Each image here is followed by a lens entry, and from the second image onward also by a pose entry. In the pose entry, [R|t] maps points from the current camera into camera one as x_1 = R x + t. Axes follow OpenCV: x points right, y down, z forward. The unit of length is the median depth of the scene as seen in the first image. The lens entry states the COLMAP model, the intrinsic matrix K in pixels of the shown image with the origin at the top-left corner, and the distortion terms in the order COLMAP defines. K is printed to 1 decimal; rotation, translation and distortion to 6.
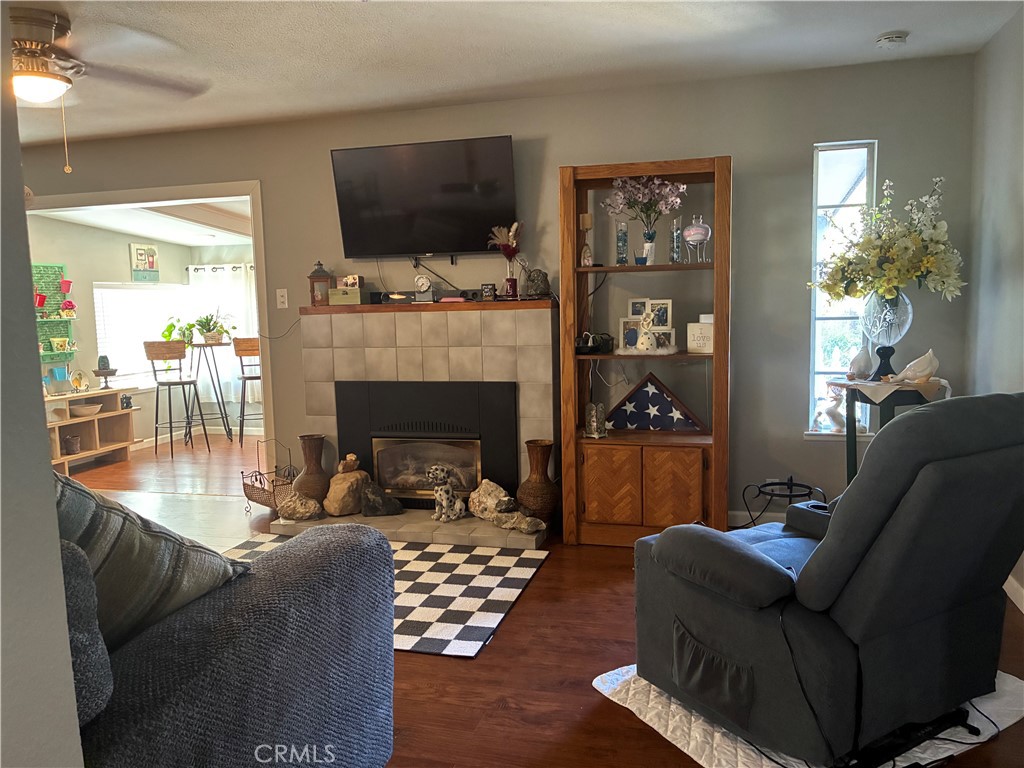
lens RADIAL K [[785.7, 0, 512.0], [0, 785.7, 384.0], [0, 0, 1]] dist [0.023680, 0.004774]
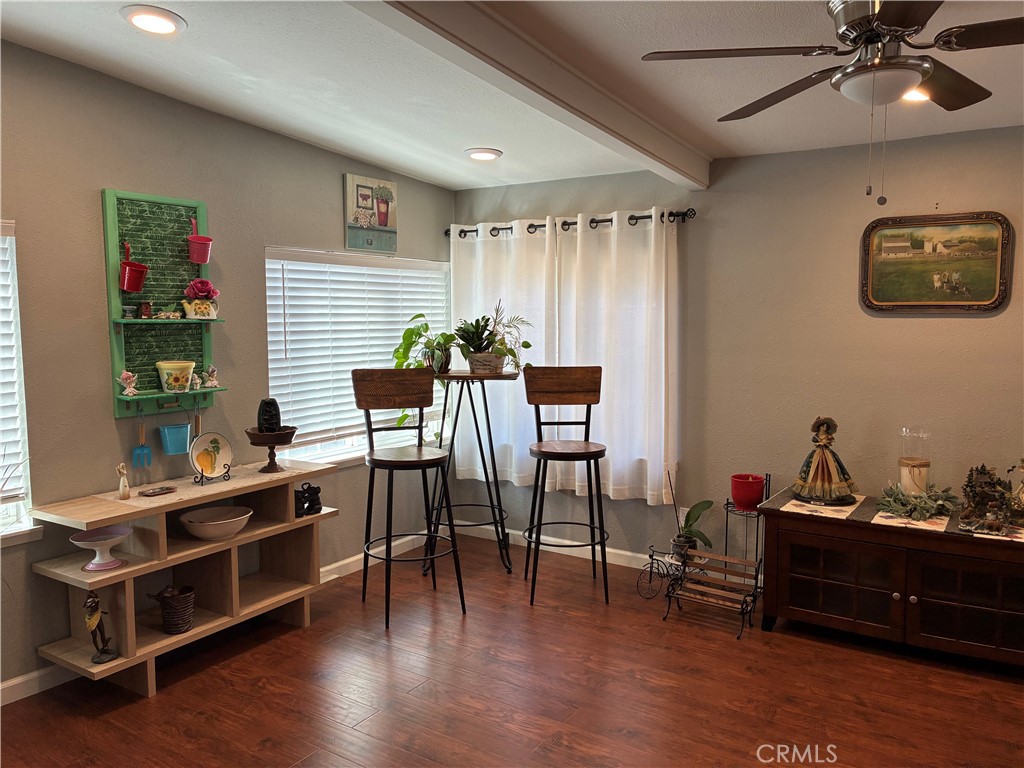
lens RADIAL K [[782.3, 0, 512.0], [0, 782.3, 384.0], [0, 0, 1]] dist [0.092144, -0.200582]
pose [[0.949789, 0.052470, -0.308460, -0.213380], [-0.053849, 0.998541, 0.004046, -0.049429], [0.308222, 0.012768, 0.951229, 0.542222]]
